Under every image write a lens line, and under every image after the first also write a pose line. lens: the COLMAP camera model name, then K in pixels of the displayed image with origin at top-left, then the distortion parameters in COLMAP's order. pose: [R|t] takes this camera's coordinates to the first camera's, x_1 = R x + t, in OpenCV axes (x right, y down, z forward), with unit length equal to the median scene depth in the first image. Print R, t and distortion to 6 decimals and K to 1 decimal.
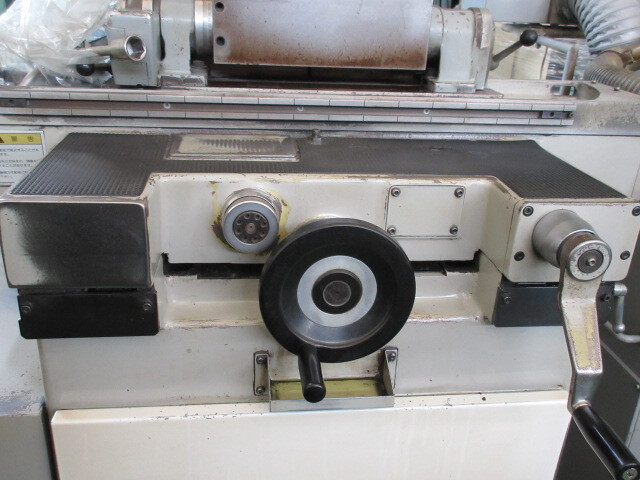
lens RADIAL K [[578.2, 0, 320.0], [0, 578.2, 240.0], [0, 0, 1]] dist [0.005830, 0.003590]
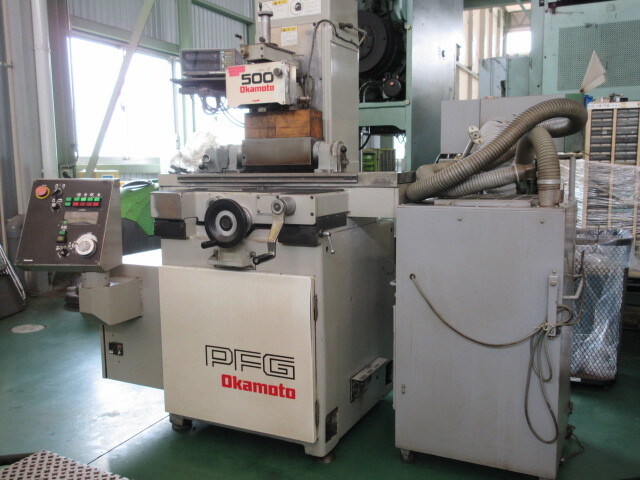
lens RADIAL K [[578.2, 0, 320.0], [0, 578.2, 240.0], [0, 0, 1]] dist [0.005830, 0.003590]
pose [[0.833886, 0.017268, -0.551667, 1.785455], [-0.174314, 0.956593, -0.233546, 0.671227], [0.523688, 0.290914, 0.800699, -1.013160]]
